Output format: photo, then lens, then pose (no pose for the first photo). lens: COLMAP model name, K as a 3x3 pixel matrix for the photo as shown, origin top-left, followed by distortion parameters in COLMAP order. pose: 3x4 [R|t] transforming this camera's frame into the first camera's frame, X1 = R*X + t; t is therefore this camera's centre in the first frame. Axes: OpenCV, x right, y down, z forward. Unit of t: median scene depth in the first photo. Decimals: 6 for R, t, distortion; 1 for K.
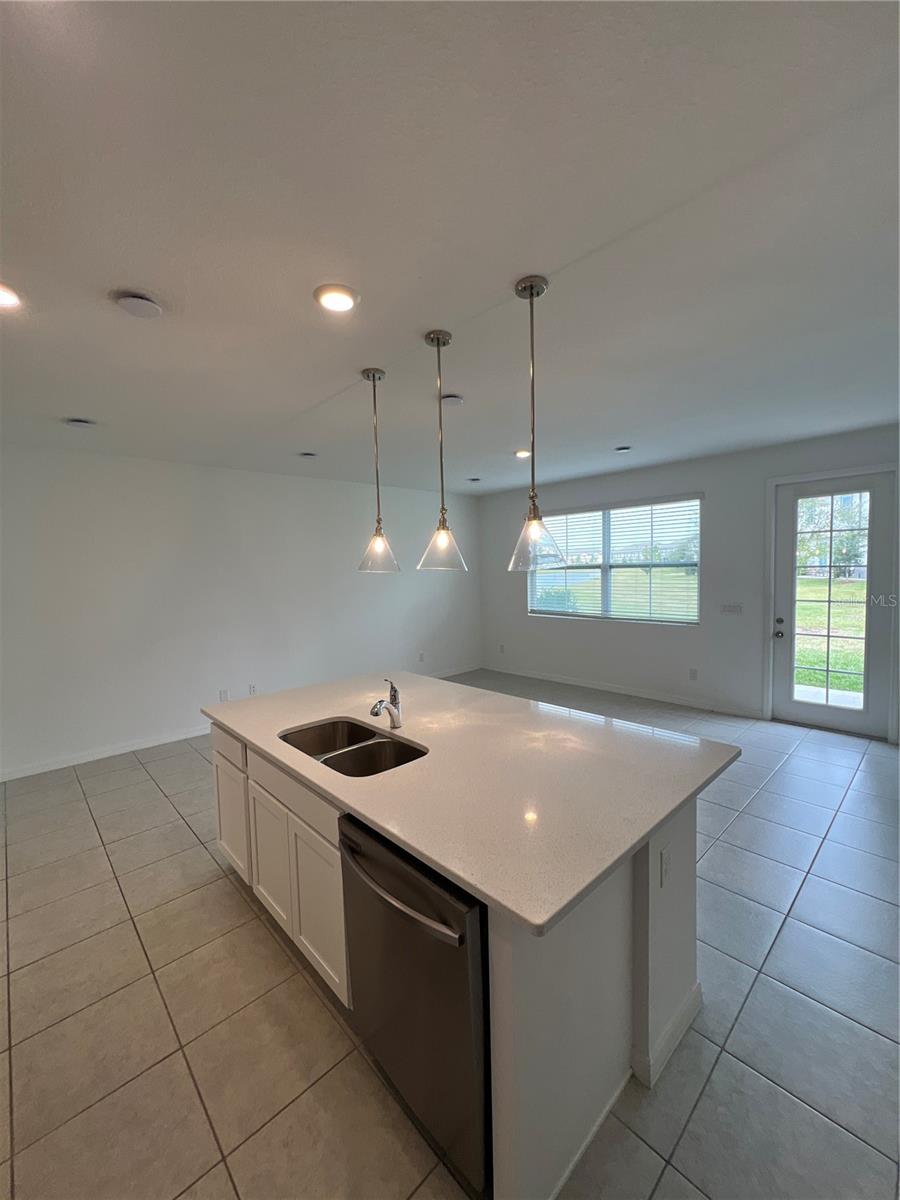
lens RADIAL K [[480.8, 0, 447.8], [0, 480.8, 600.1], [0, 0, 1]] dist [0.000987, 0.000185]
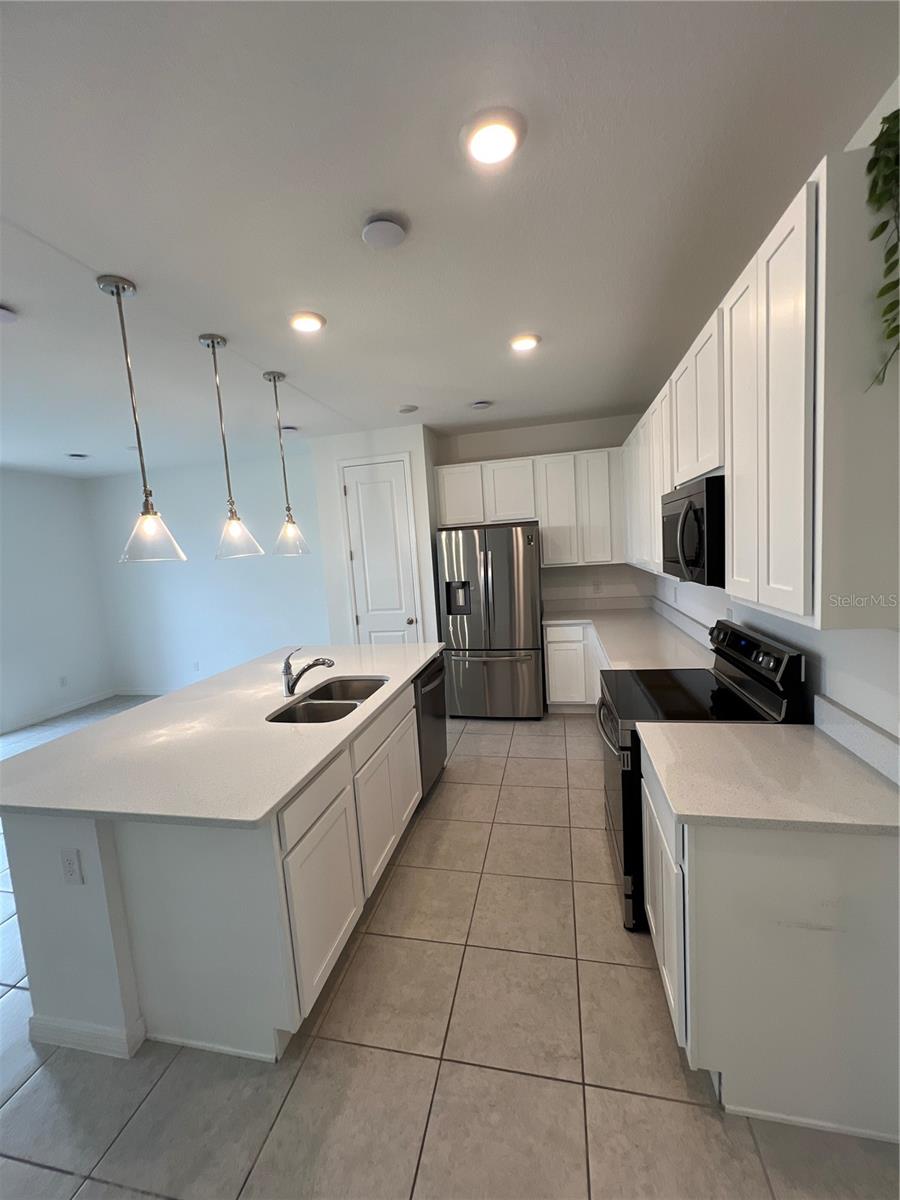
lens RADIAL K [[480.8, 0, 449.2], [0, 480.8, 599.6], [0, 0, 1]] dist [0.000987, 0.000185]
pose [[-0.568271, -0.022963, 0.822521, -1.257662], [0.133607, 0.983770, 0.119773, -0.038921], [-0.811922, 0.177958, -0.555980, 1.315667]]
